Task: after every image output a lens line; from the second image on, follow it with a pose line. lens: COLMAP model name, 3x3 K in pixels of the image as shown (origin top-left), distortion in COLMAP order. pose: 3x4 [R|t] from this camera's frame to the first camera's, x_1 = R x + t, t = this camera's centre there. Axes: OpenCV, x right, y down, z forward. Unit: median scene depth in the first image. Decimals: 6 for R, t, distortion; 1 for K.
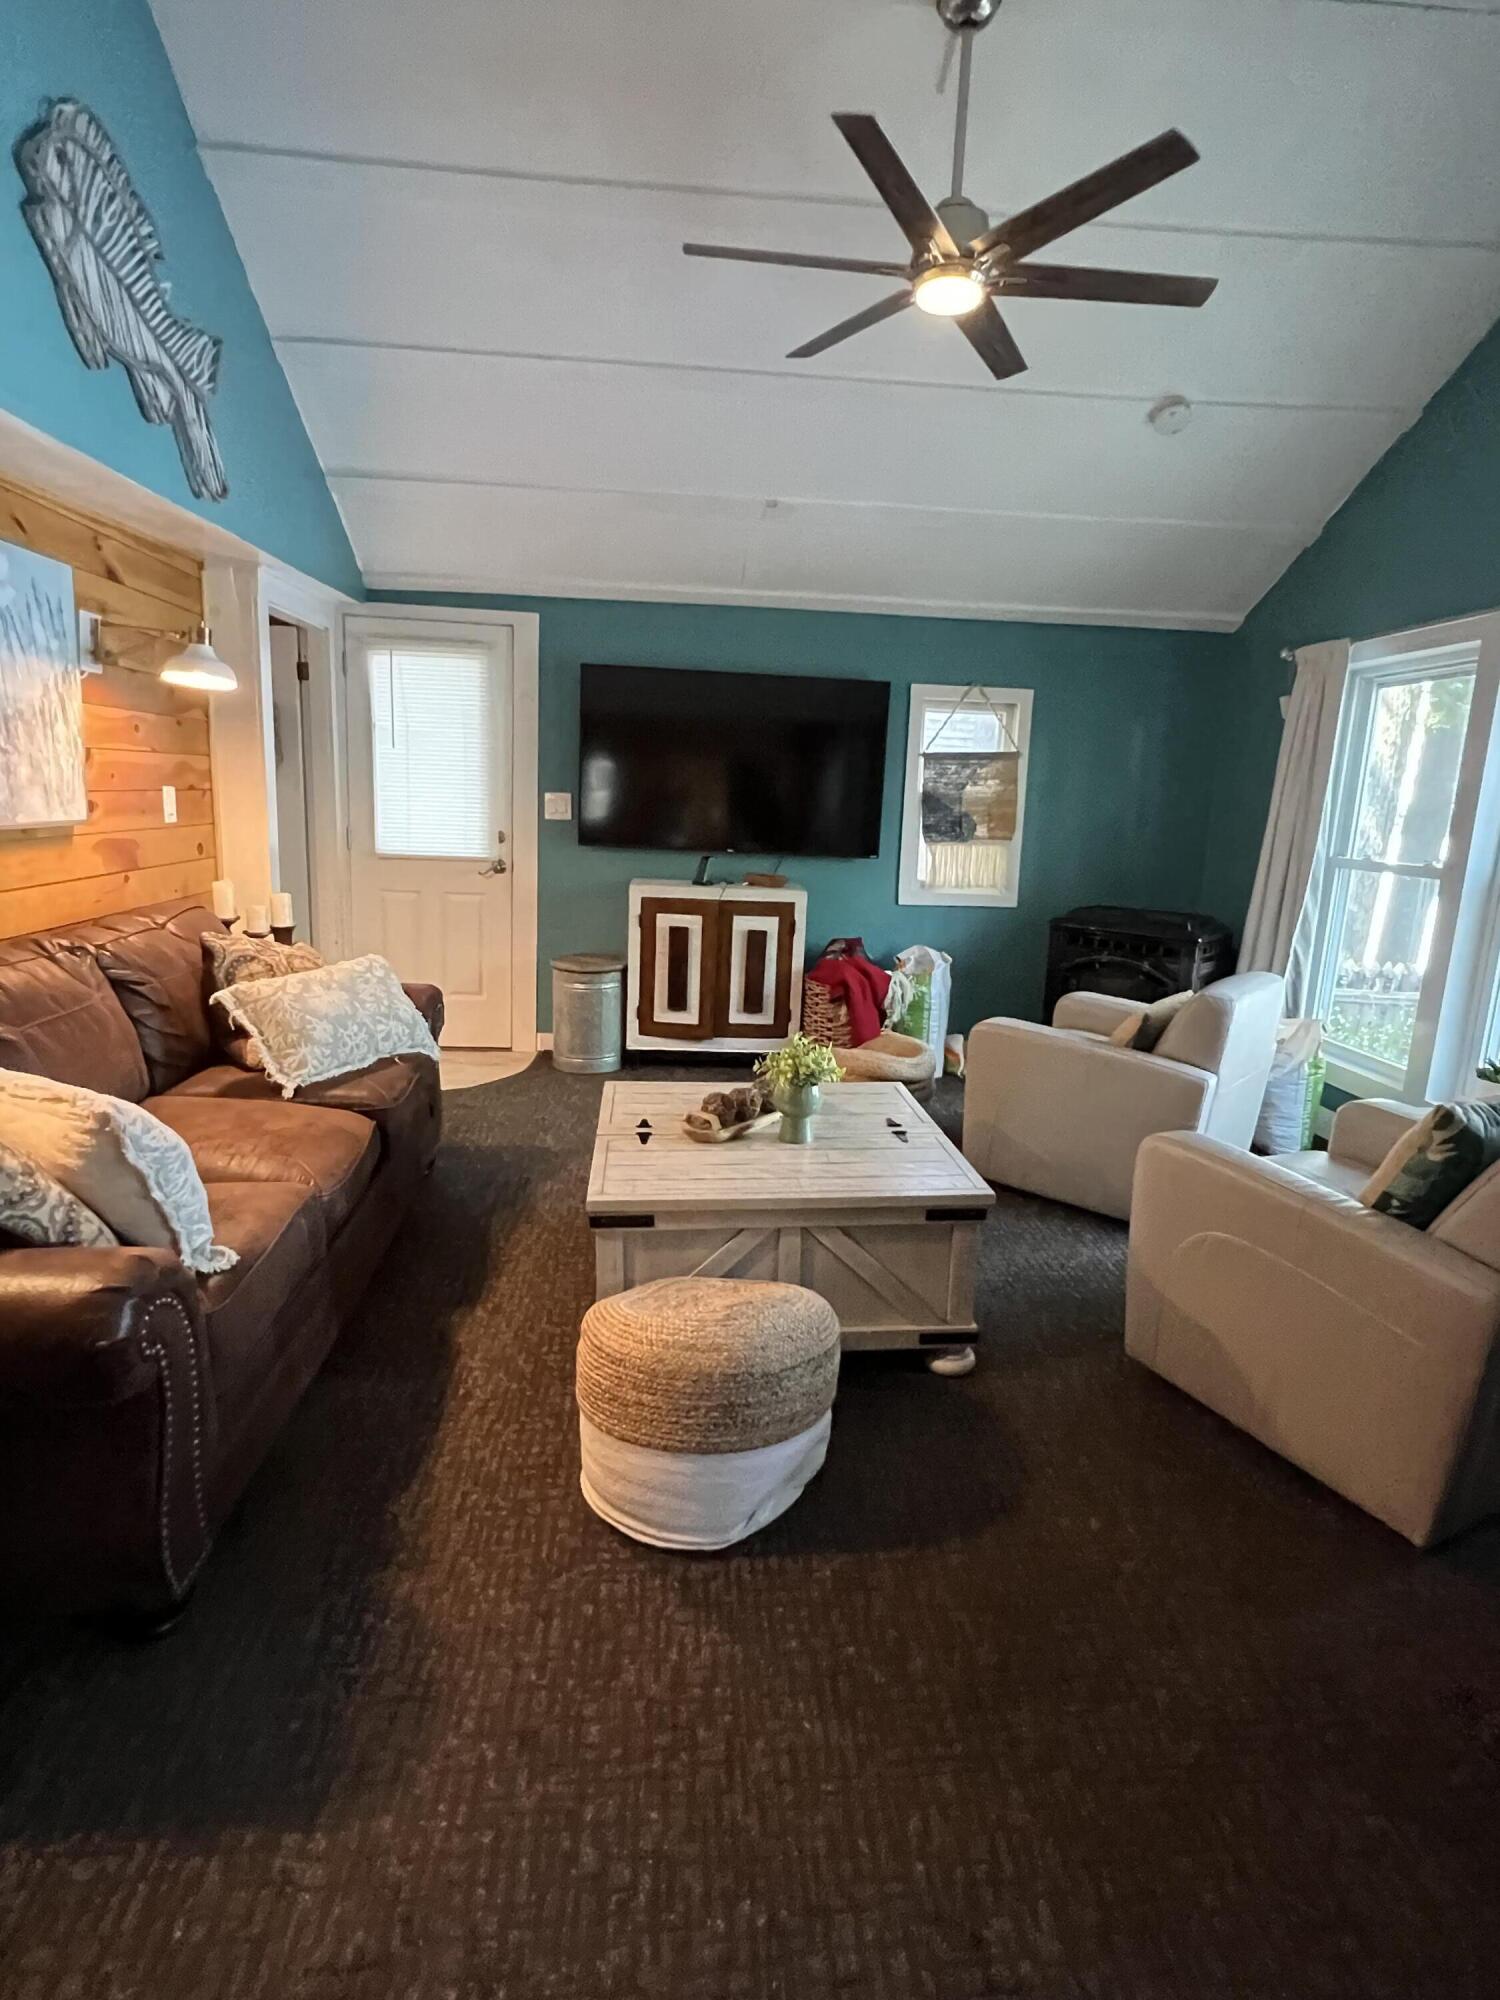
lens RADIAL K [[1044.8, 0, 750.0], [0, 1044.8, 1000.0], [0, 0, 1]] dist [-0.003230, 0.002946]
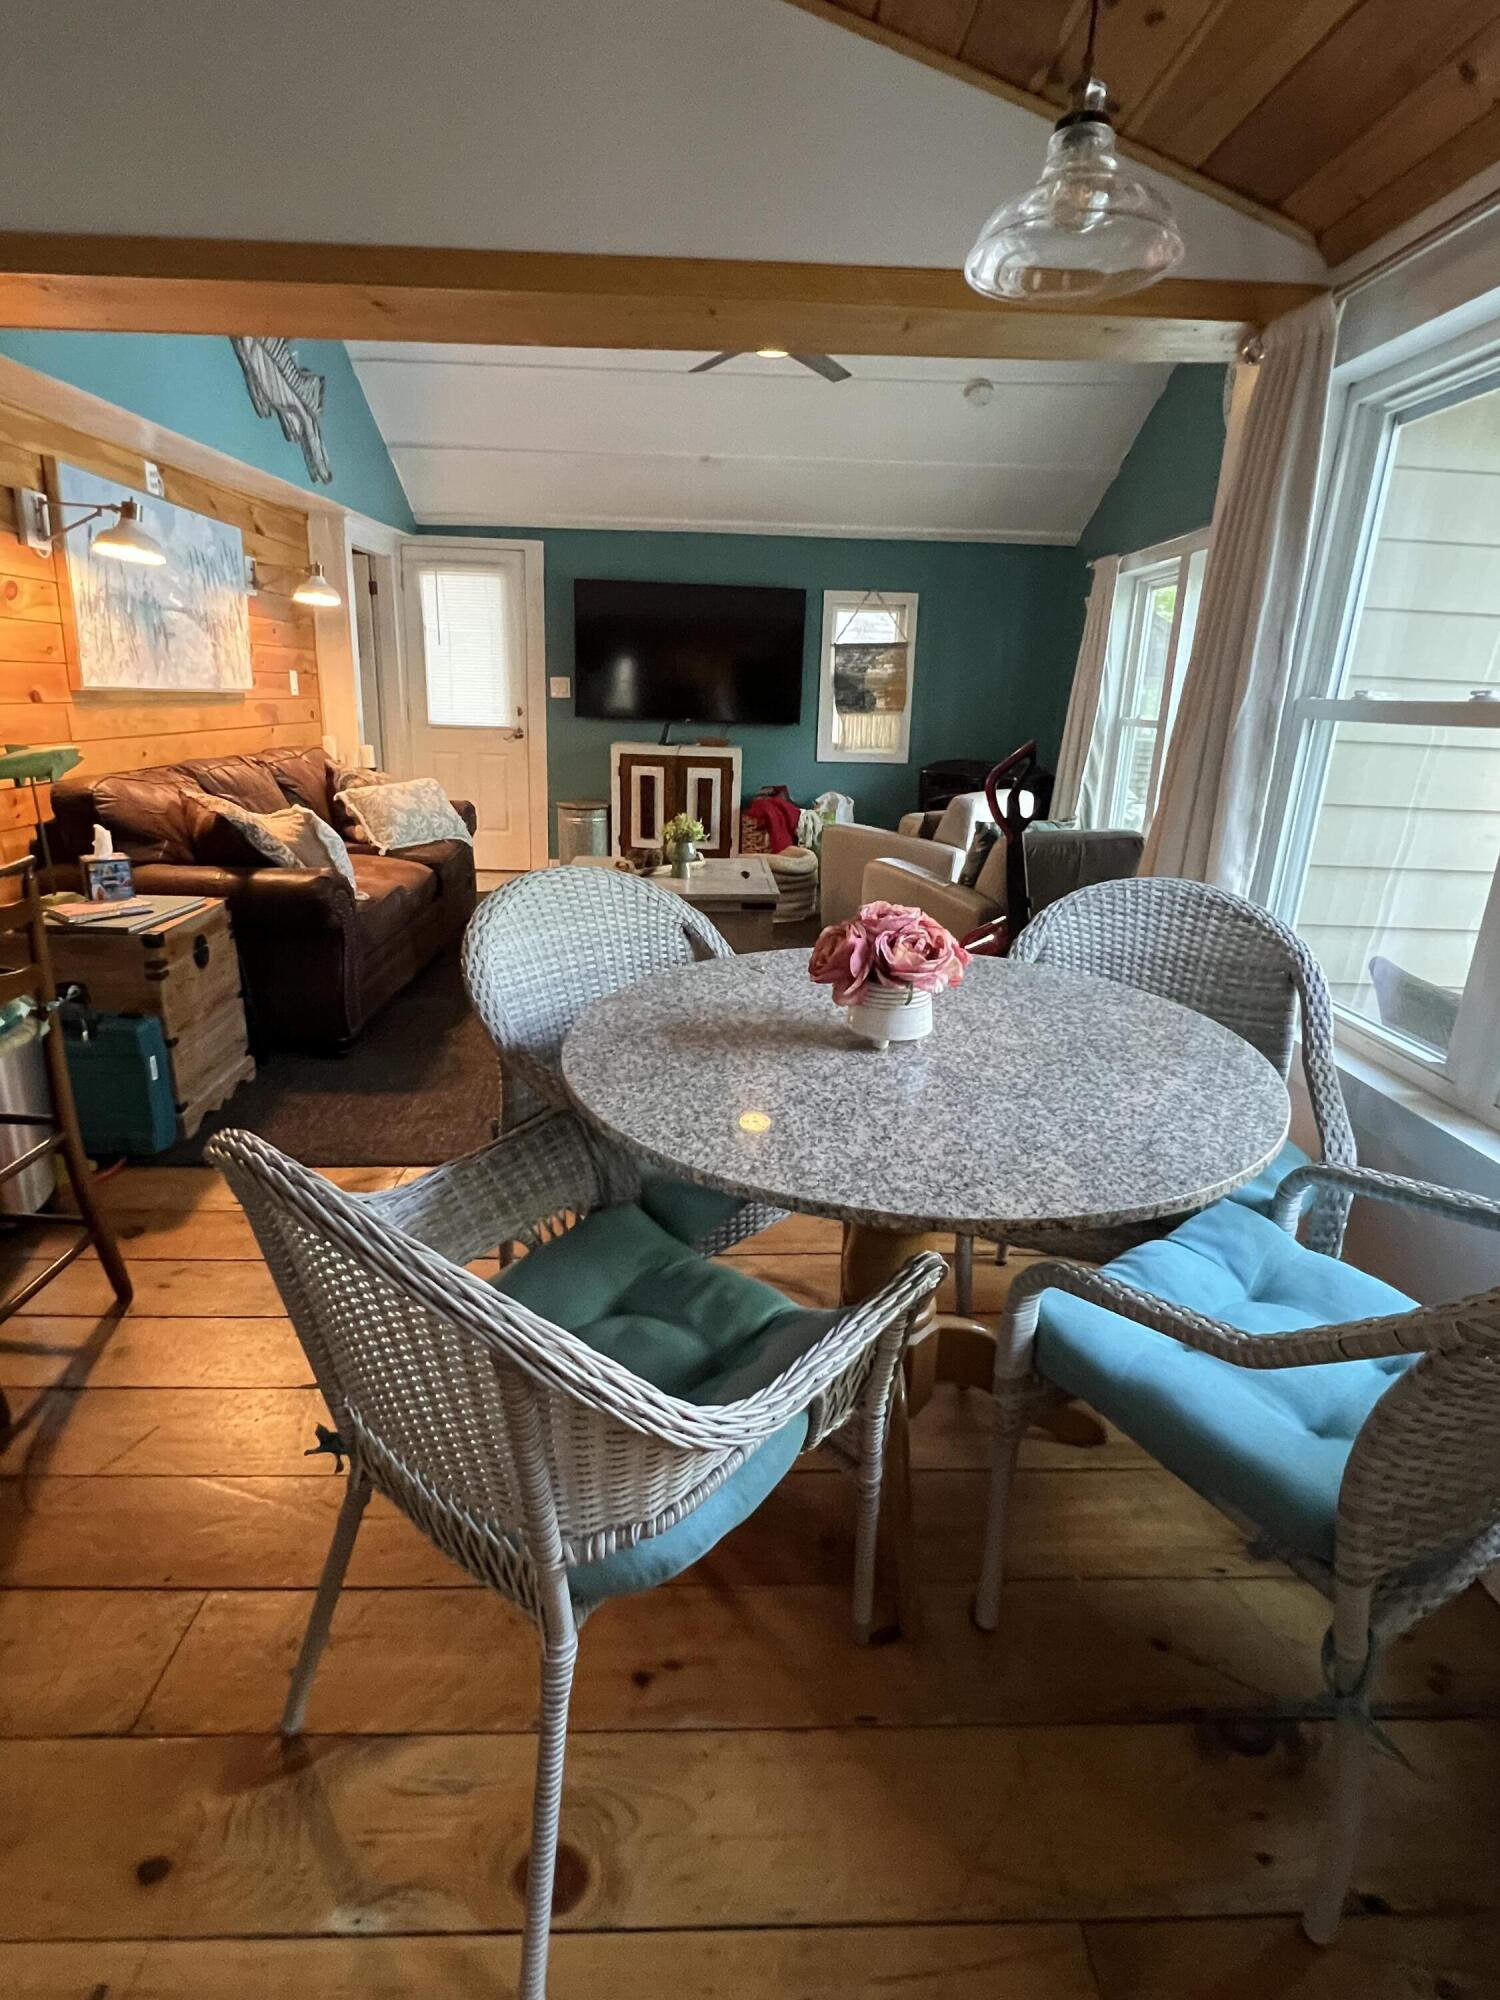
lens RADIAL K [[1044.8, 0, 750.0], [0, 1044.8, 1000.0], [0, 0, 1]] dist [-0.003230, 0.002946]
pose [[0.998875, 0.003888, -0.047255, 0.134856], [0.000242, 0.996201, 0.087081, 0.106086], [0.047414, -0.086994, 0.995080, -0.391918]]
